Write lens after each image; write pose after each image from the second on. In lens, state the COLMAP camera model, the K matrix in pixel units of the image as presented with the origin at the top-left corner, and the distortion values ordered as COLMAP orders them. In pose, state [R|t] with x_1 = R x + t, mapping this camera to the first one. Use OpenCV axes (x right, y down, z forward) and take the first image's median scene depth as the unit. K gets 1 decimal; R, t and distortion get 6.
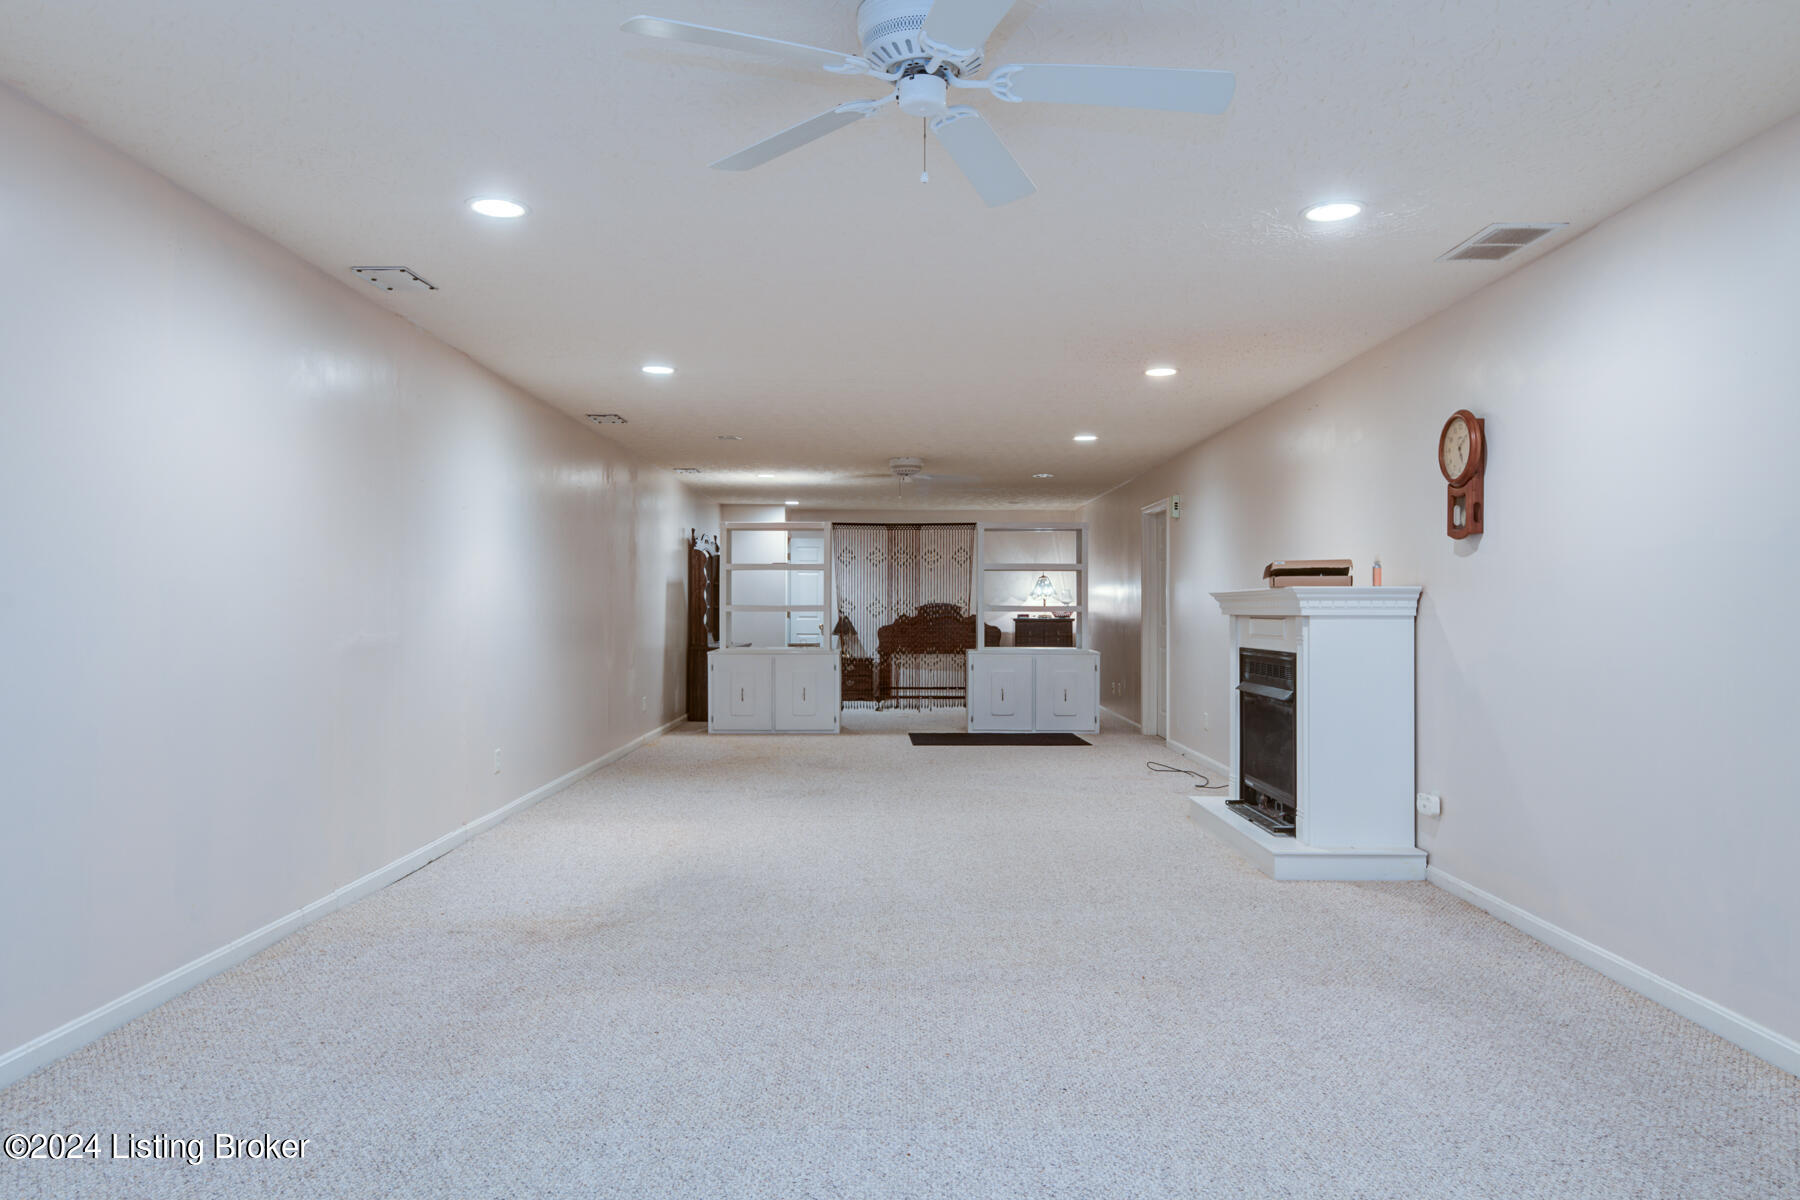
lens RADIAL K [[1160.2, 0, 899.1], [0, 1160.2, 603.5], [0, 0, 1]] dist [0.017916, 0.001867]
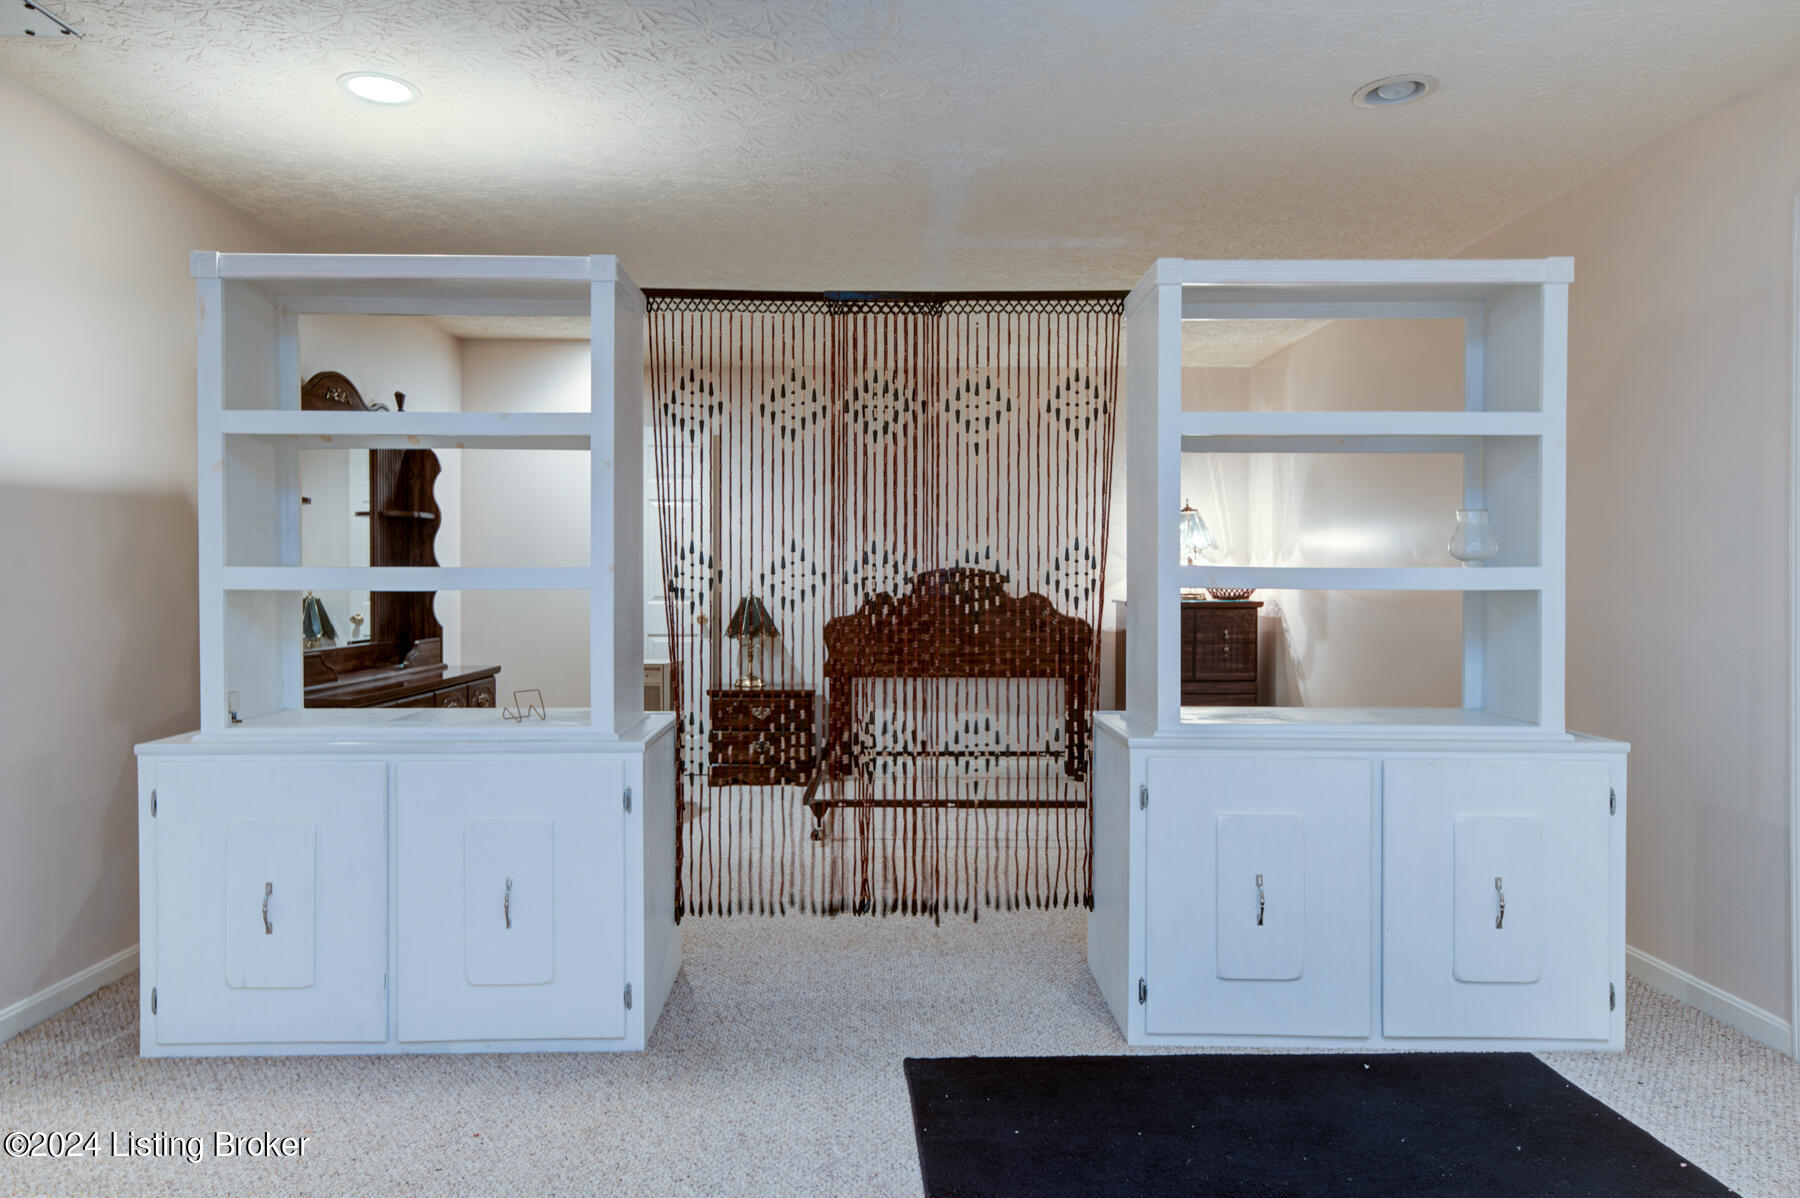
lens RADIAL K [[1160.2, 0, 899.7], [0, 1160.2, 592.9], [0, 0, 1]] dist [0.017916, 0.001867]
pose [[0.999696, -0.004176, 0.024317, 0.000394], [0.003723, 0.999819, 0.018665, 0.002116], [-0.024390, -0.018569, 0.999530, 0.701062]]
